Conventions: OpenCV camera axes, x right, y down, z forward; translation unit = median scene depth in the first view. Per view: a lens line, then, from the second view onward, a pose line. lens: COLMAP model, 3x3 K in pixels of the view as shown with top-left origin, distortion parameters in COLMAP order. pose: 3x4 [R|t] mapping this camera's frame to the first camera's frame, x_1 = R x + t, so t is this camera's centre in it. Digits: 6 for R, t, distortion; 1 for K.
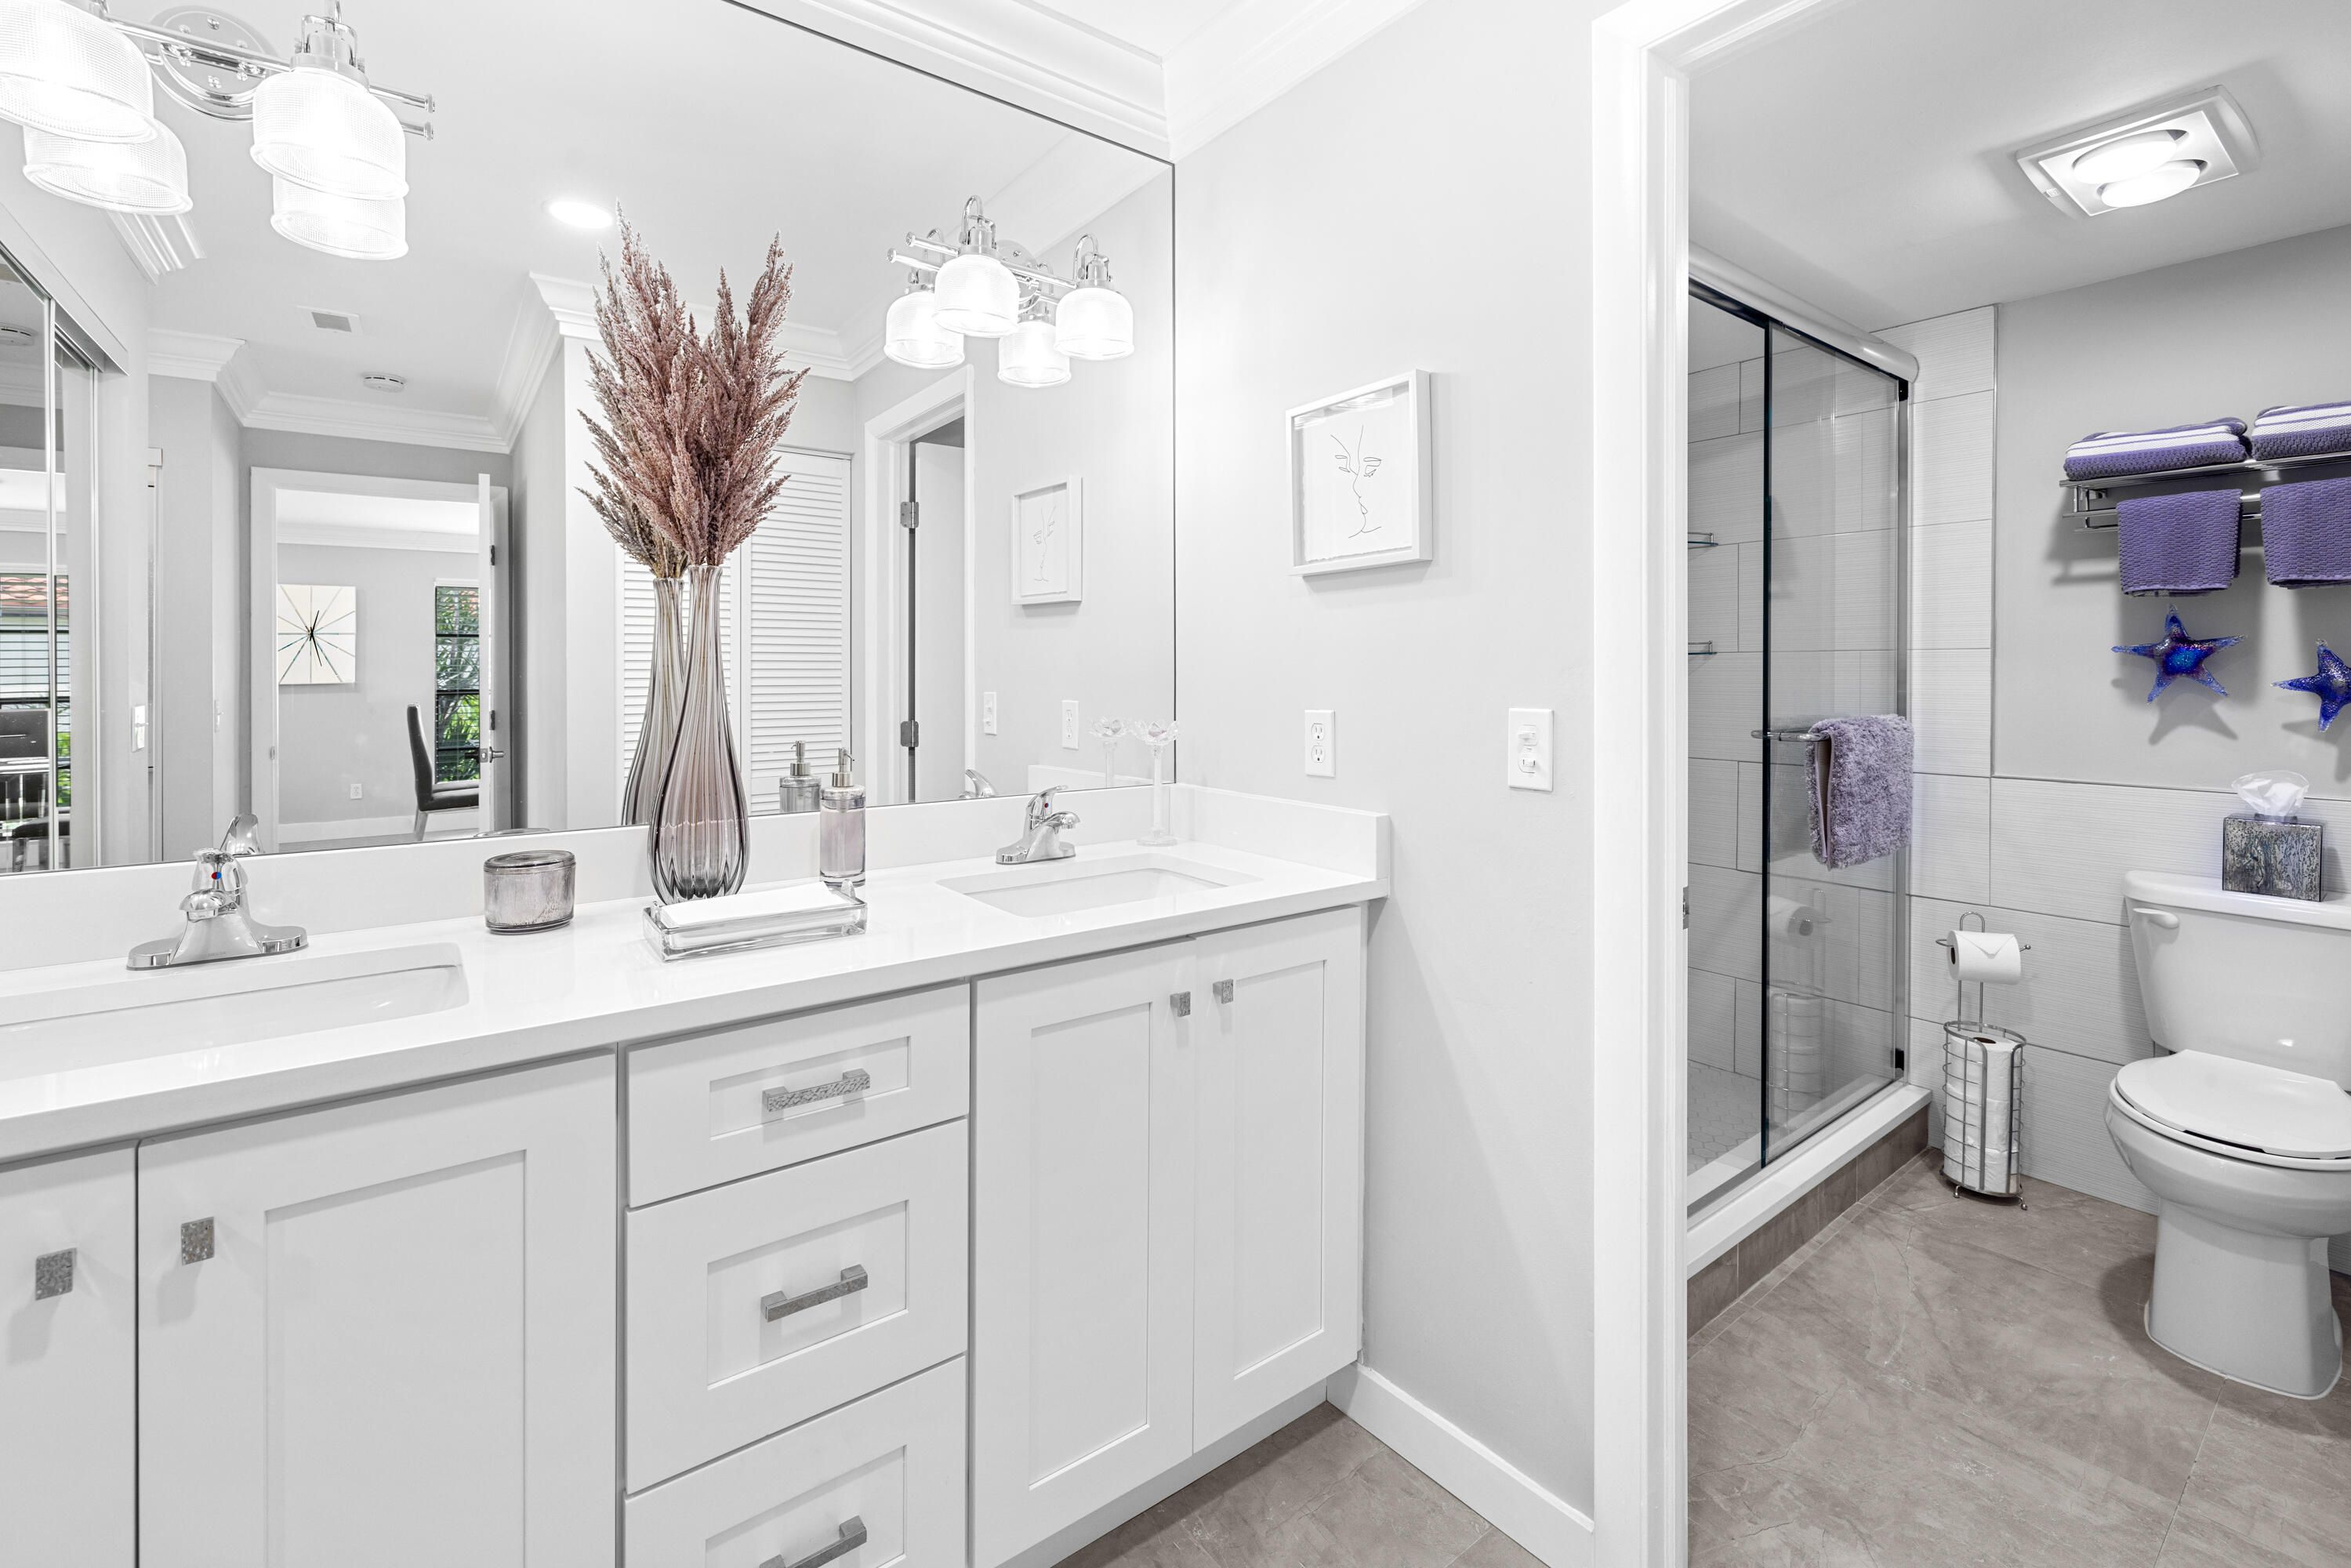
lens RADIAL K [[1024.0, 0, 1177.8], [0, 1024.0, 693.7], [0, 0, 1]] dist [0.000194, -0.000229]
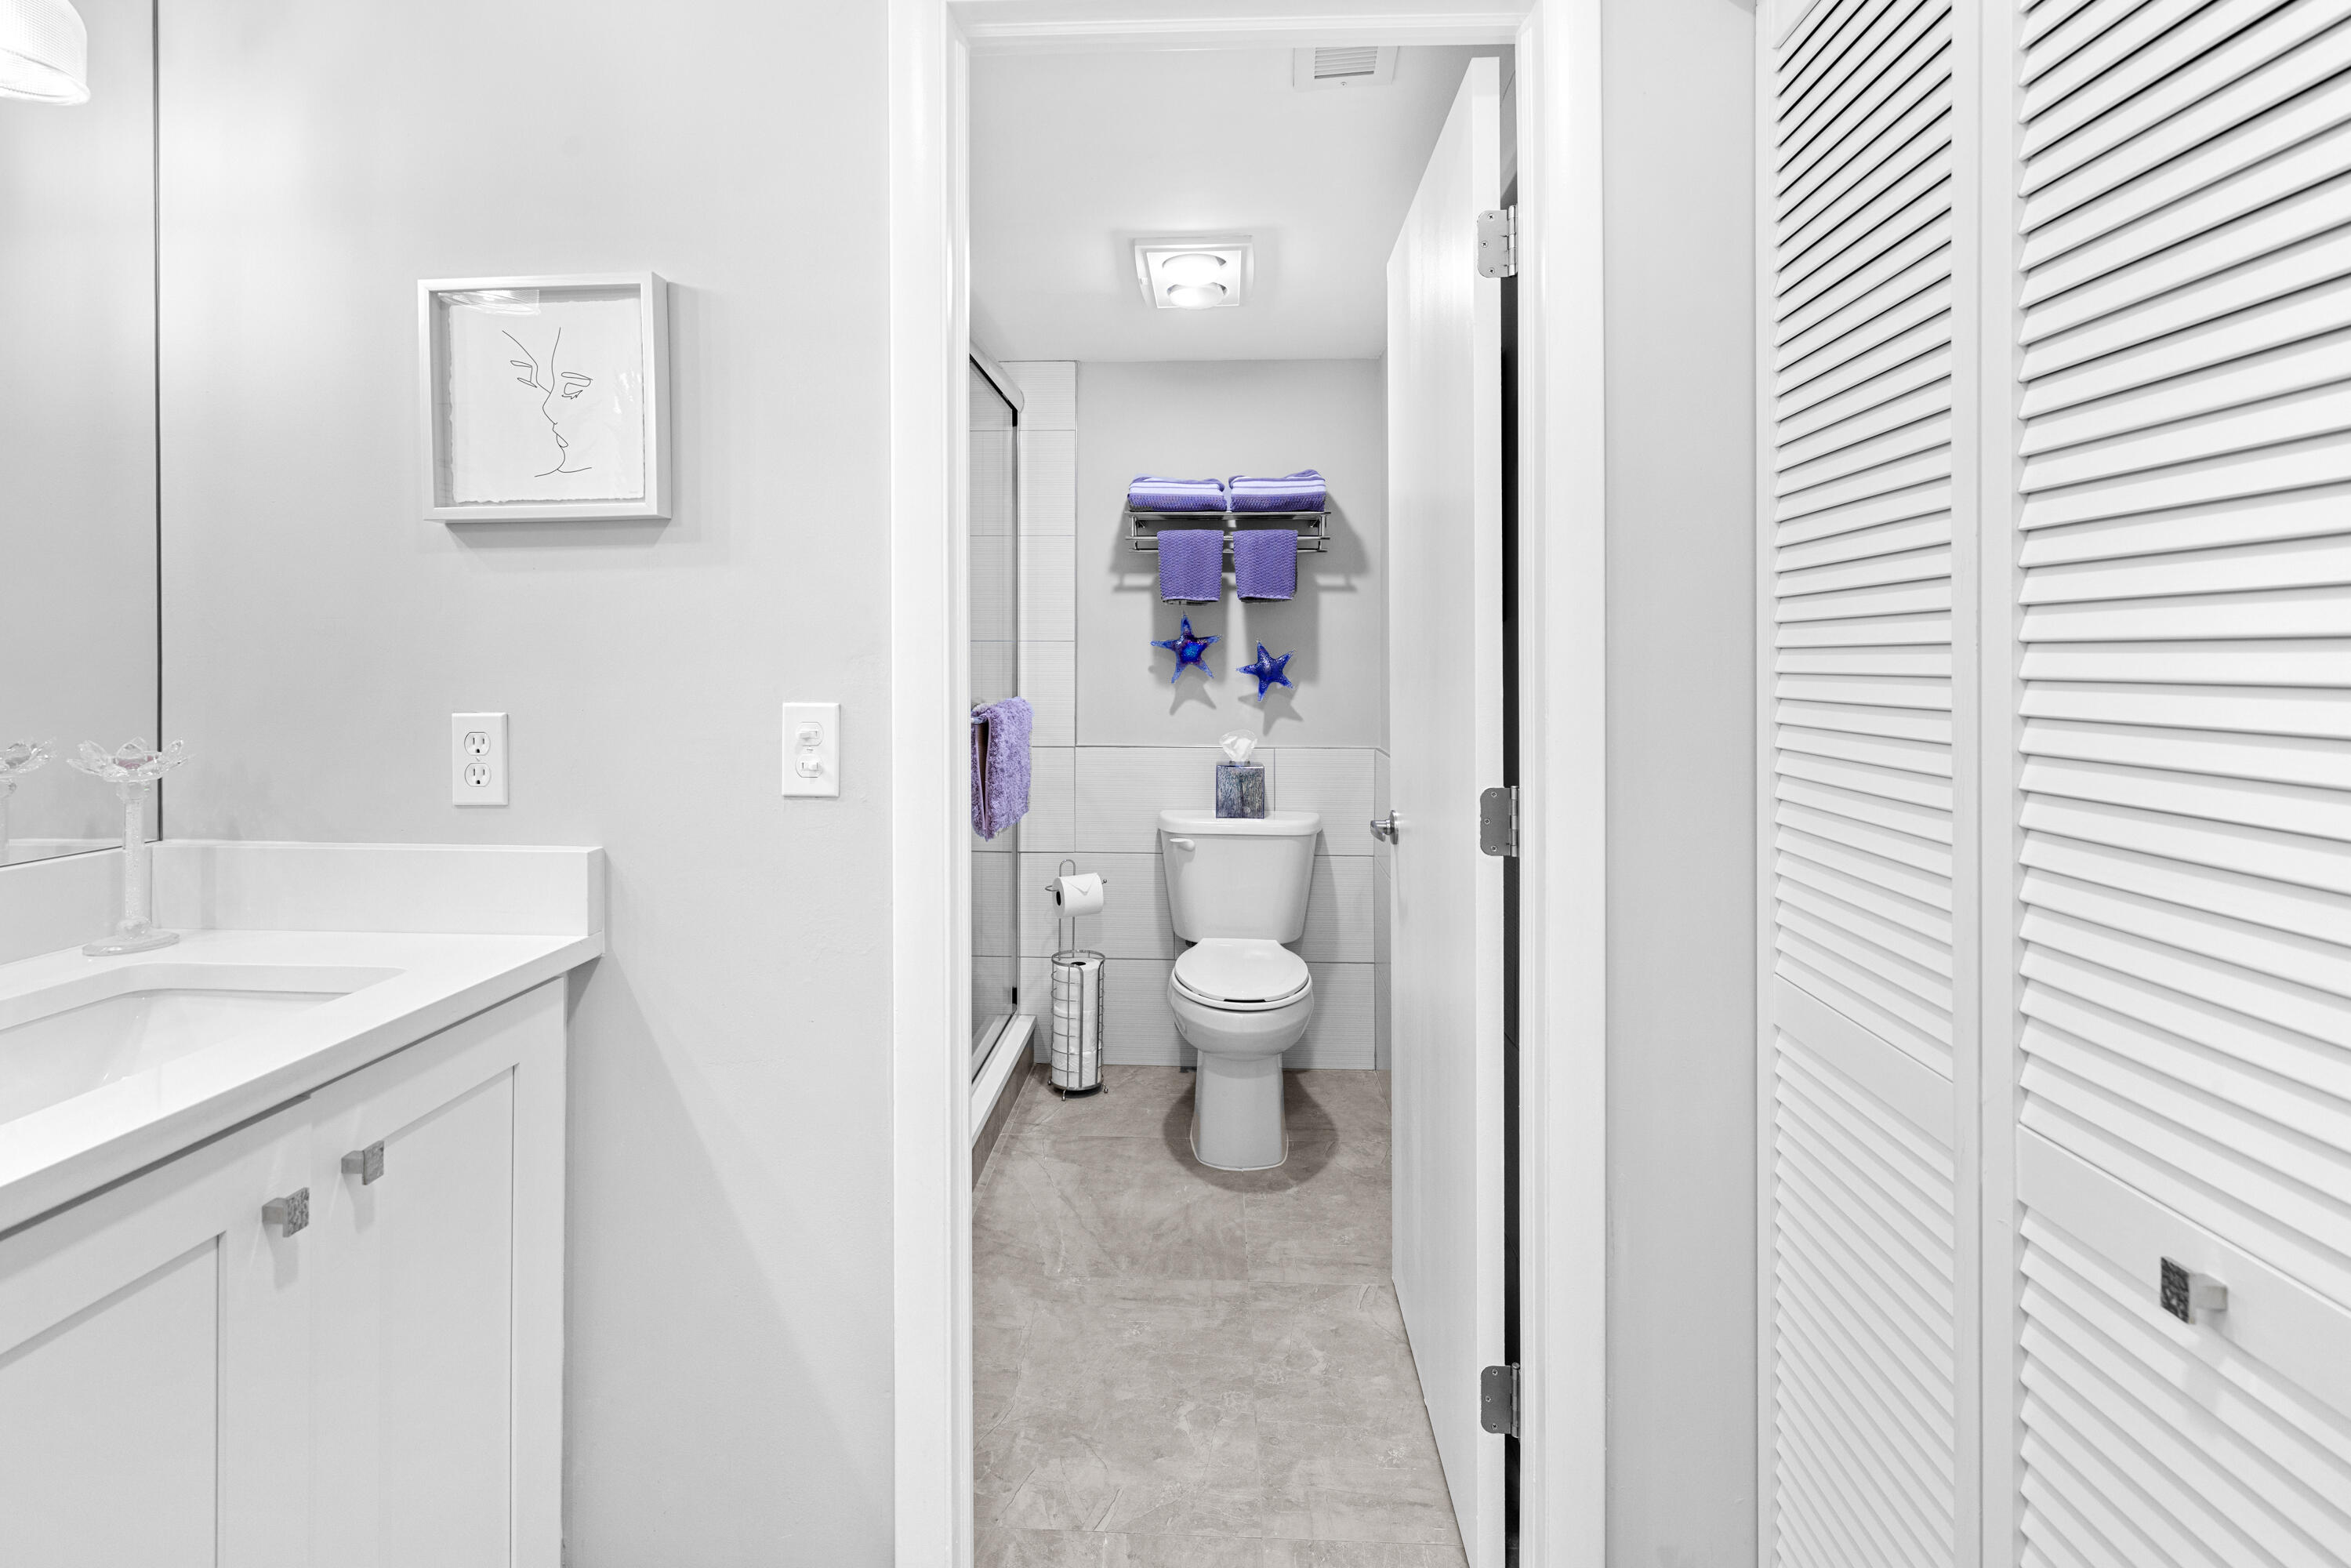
lens RADIAL K [[1026.9, 0, 1170.8], [0, 1026.9, 667.8], [0, 0, 1]] dist [-0.000611, -0.000022]
pose [[0.643471, -0.003832, 0.765461, -0.081264], [0.013024, 0.999898, -0.005943, -0.004057], [-0.765360, 0.013793, 0.643455, 0.141187]]
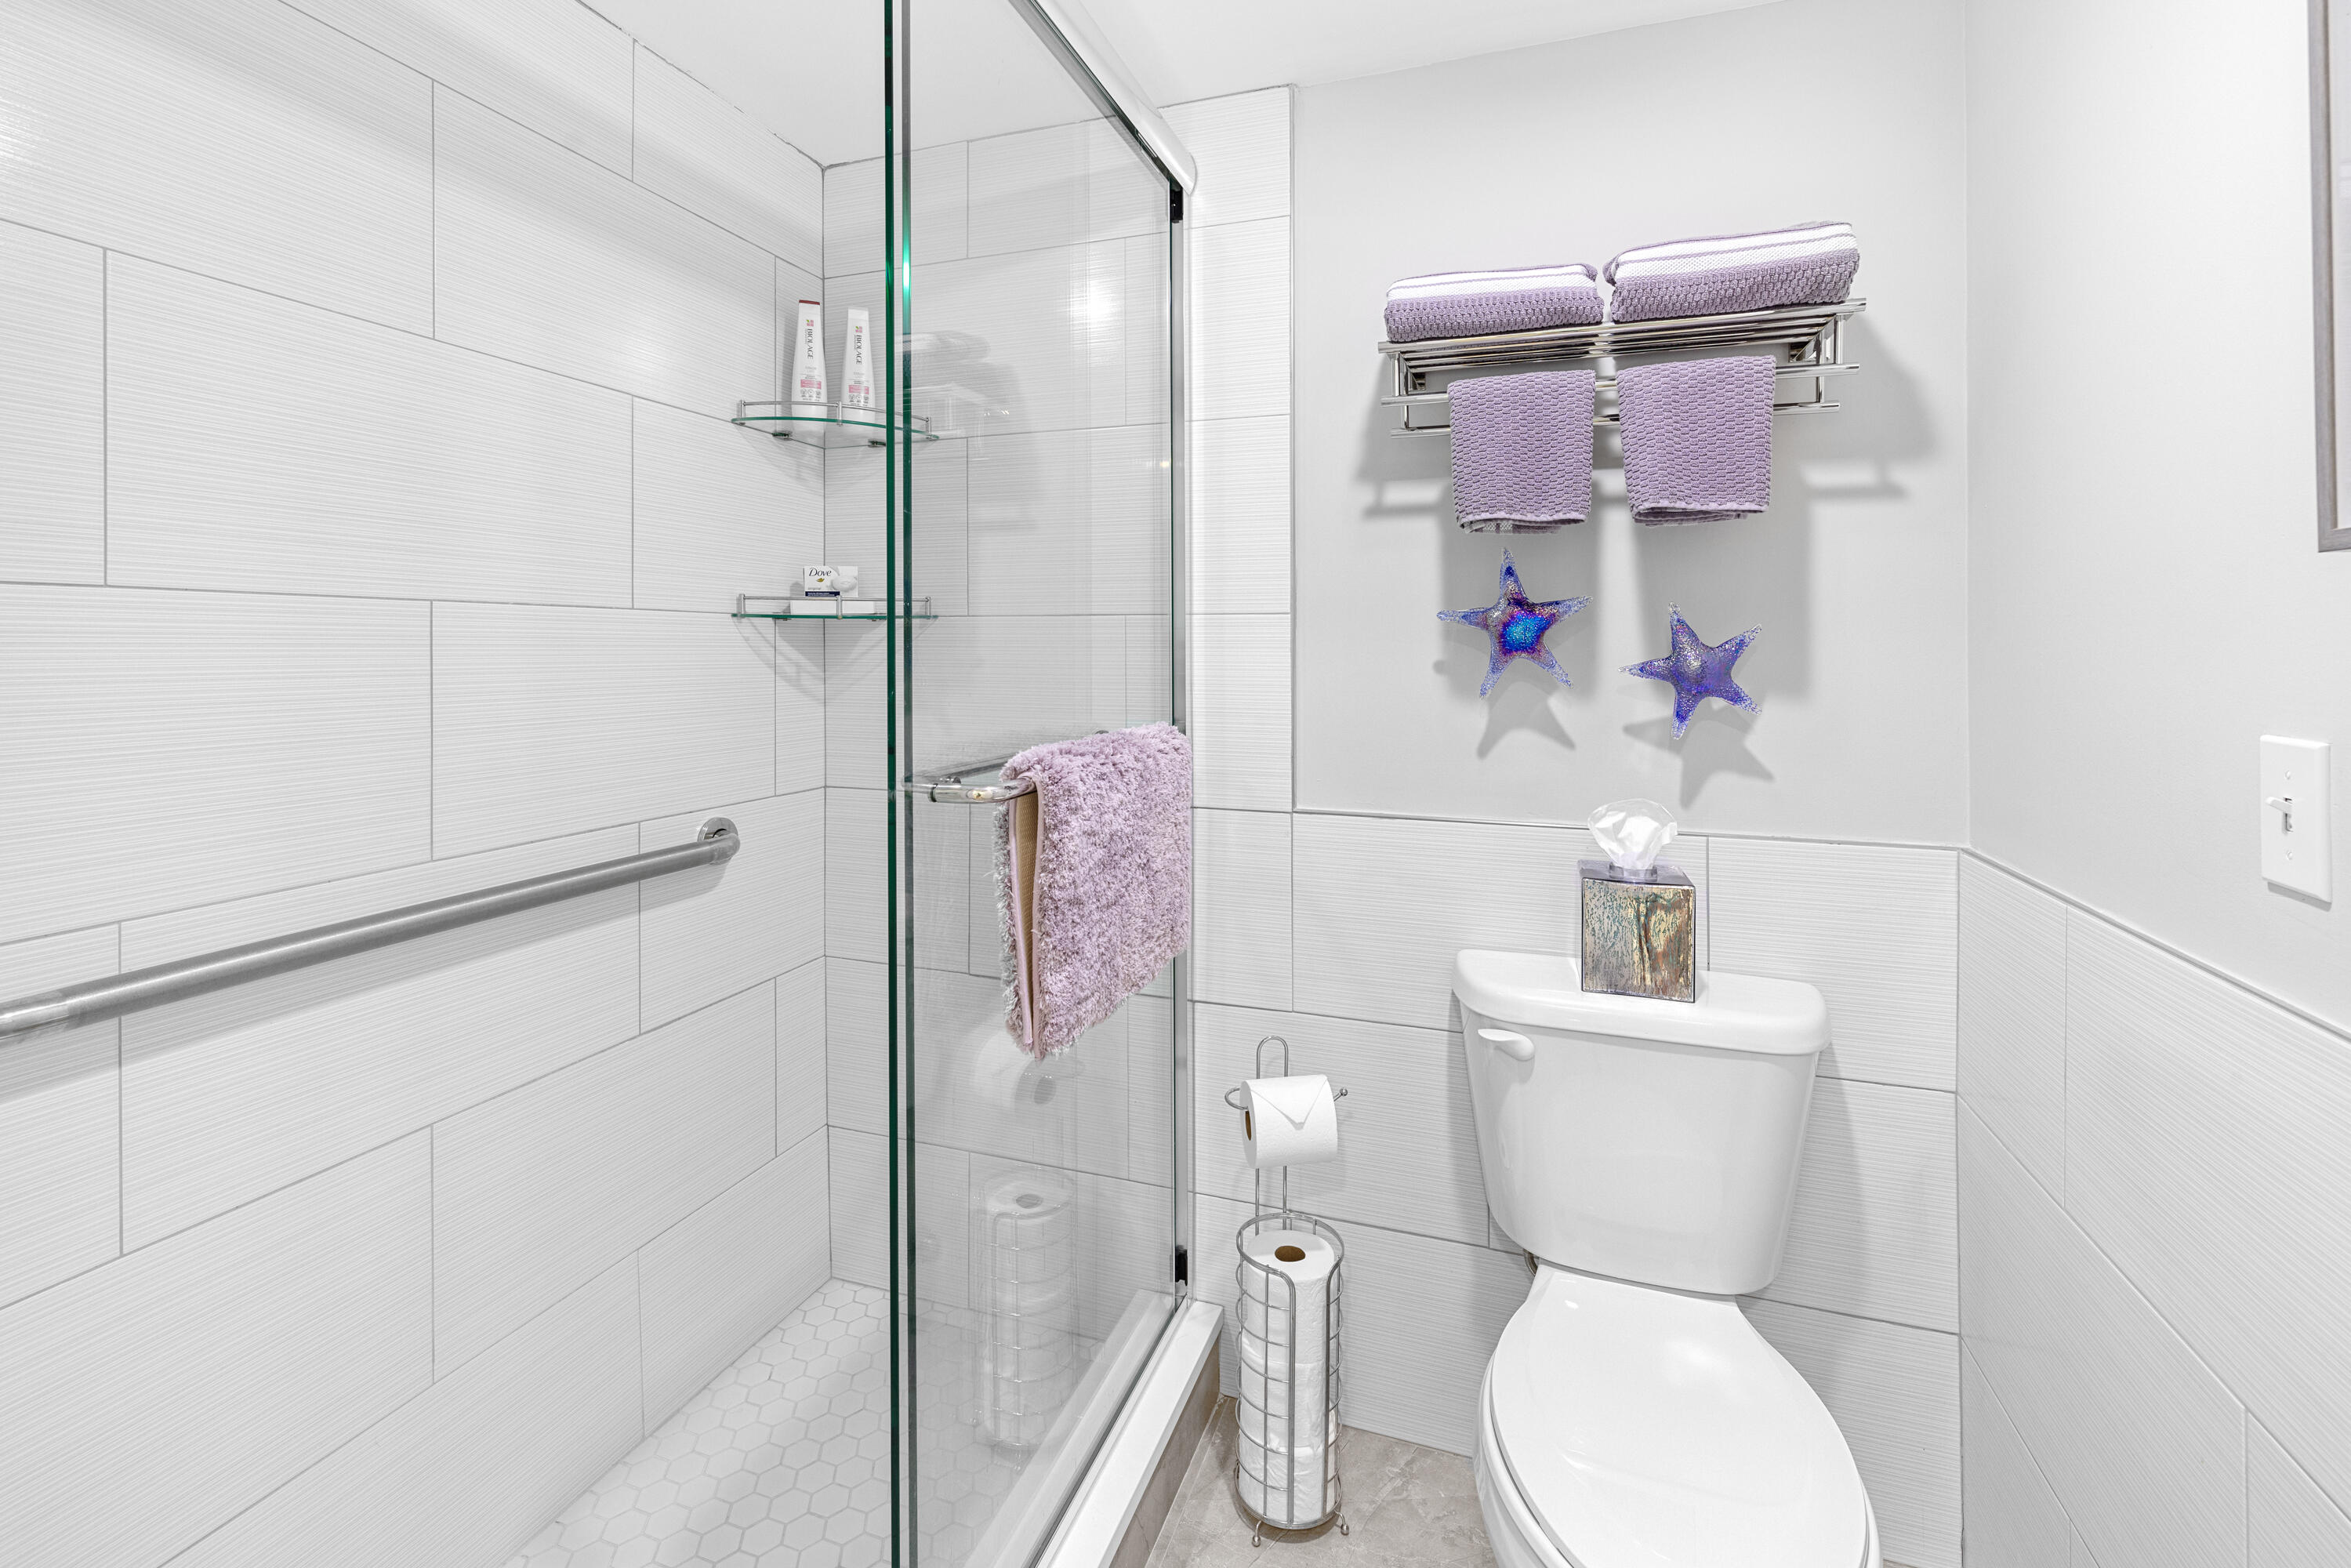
lens RADIAL K [[1015.2, 0, 1194.7], [0, 1015.2, 628.1], [0, 0, 1]] dist [-0.001865, -0.000087]
pose [[0.827432, 0.014985, 0.561367, 0.439173], [0.007706, 0.999247, -0.038031, -0.012452], [-0.561514, 0.035793, 0.826693, 0.575992]]
